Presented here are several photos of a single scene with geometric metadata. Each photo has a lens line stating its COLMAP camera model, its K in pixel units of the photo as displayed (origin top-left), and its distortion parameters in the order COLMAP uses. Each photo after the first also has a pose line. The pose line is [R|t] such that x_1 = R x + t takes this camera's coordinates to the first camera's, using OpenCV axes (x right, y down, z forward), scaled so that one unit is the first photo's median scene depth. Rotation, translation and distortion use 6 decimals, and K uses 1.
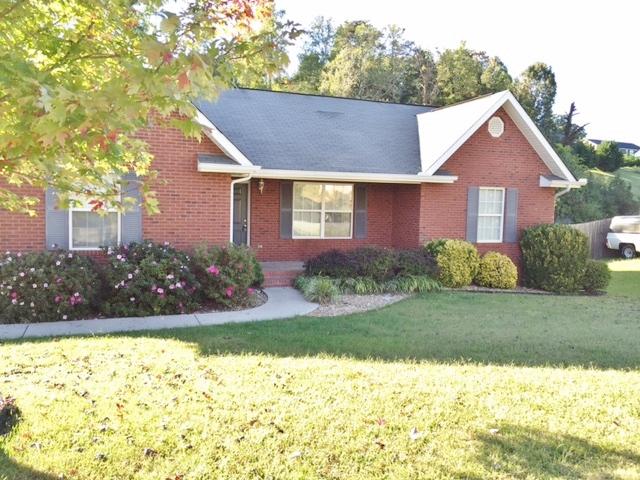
lens RADIAL K [[549.8, 0, 320.0], [0, 549.8, 240.0], [0, 0, 1]] dist [0.070003, -0.007776]
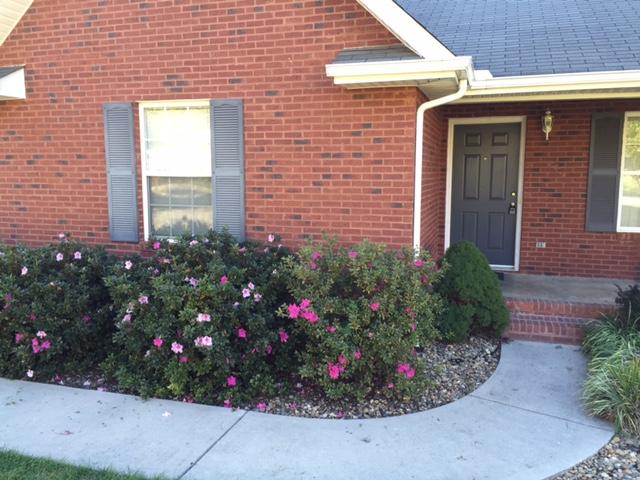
lens RADIAL K [[549.8, 0, 320.0], [0, 549.8, 240.0], [0, 0, 1]] dist [0.070003, -0.007776]
pose [[0.788088, 0.052978, -0.613279, 0.050742], [-0.026905, 0.998302, 0.051665, -0.014984], [0.614975, -0.024216, 0.788175, 0.500836]]
